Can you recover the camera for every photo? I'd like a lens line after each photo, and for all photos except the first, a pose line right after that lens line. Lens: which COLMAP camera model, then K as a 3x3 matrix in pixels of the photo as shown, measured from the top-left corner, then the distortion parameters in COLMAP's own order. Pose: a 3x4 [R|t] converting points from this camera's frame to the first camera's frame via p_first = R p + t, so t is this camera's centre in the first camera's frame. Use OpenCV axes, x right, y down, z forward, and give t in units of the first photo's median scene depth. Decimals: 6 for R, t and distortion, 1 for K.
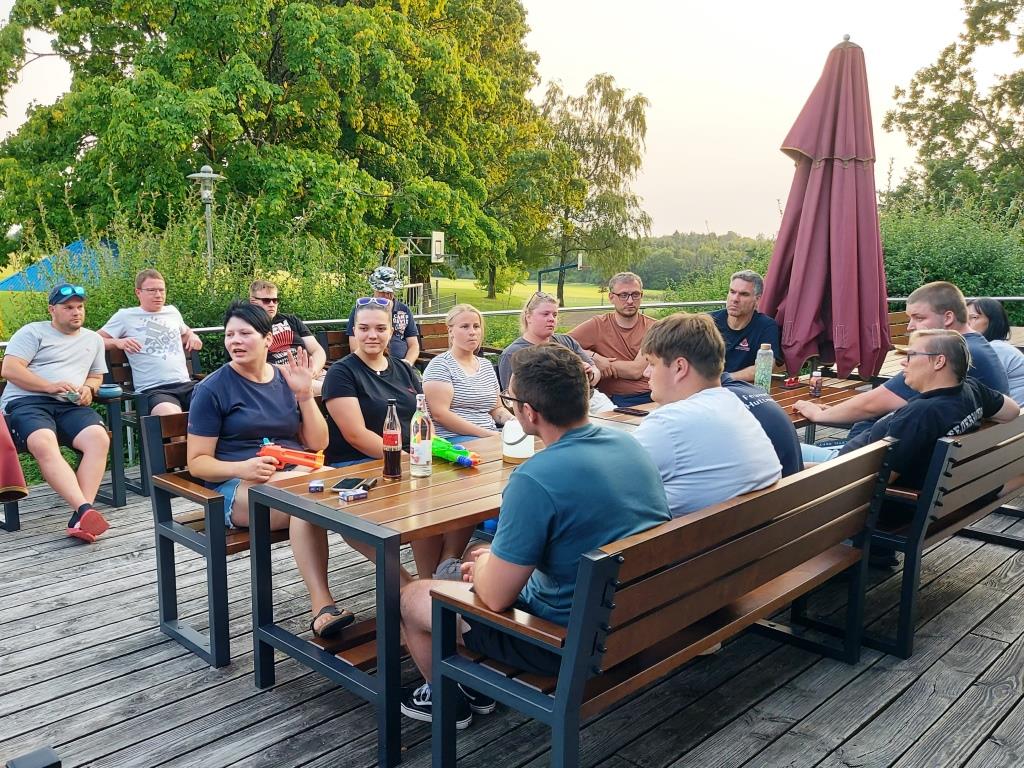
lens RADIAL K [[920.0, 0, 455.8], [0, 920.0, 428.7], [0, 0, 1]] dist [0.112266, -0.108174]
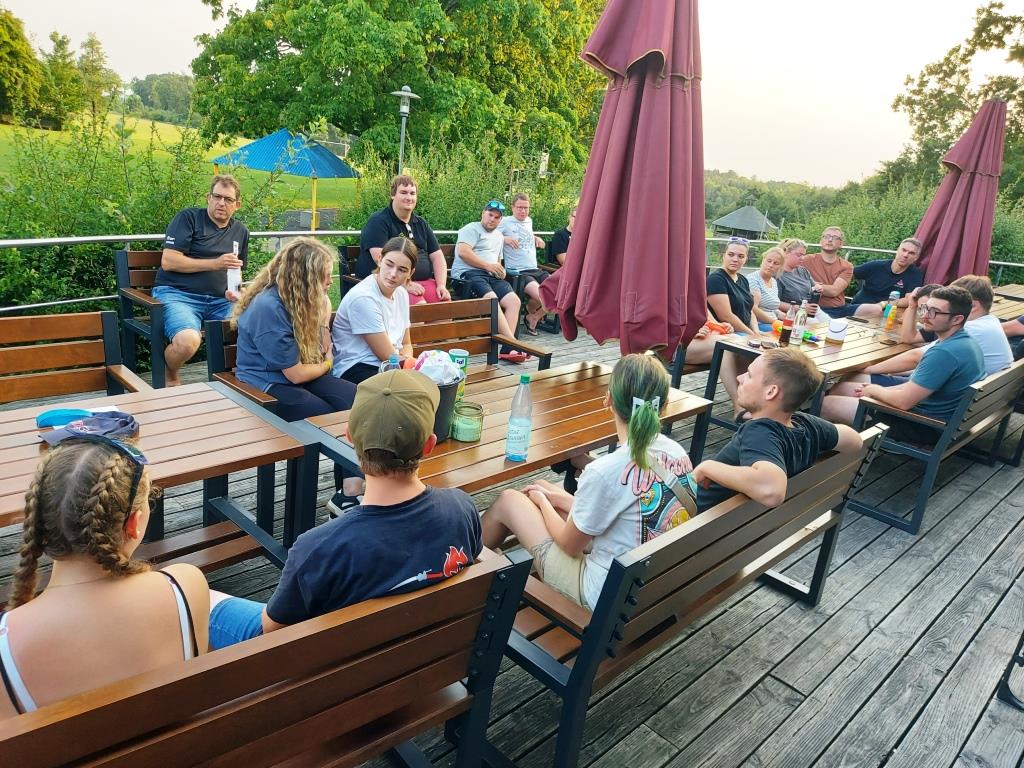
lens RADIAL K [[749.2, 0, 511.5], [0, 749.2, 400.0], [0, 0, 1]] dist [0.065928, -0.043947]
pose [[0.993556, 0.104850, 0.043052, -0.103227], [-0.109173, 0.987369, 0.114818, 0.007850], [-0.030470, -0.118779, 0.992453, -0.080192]]
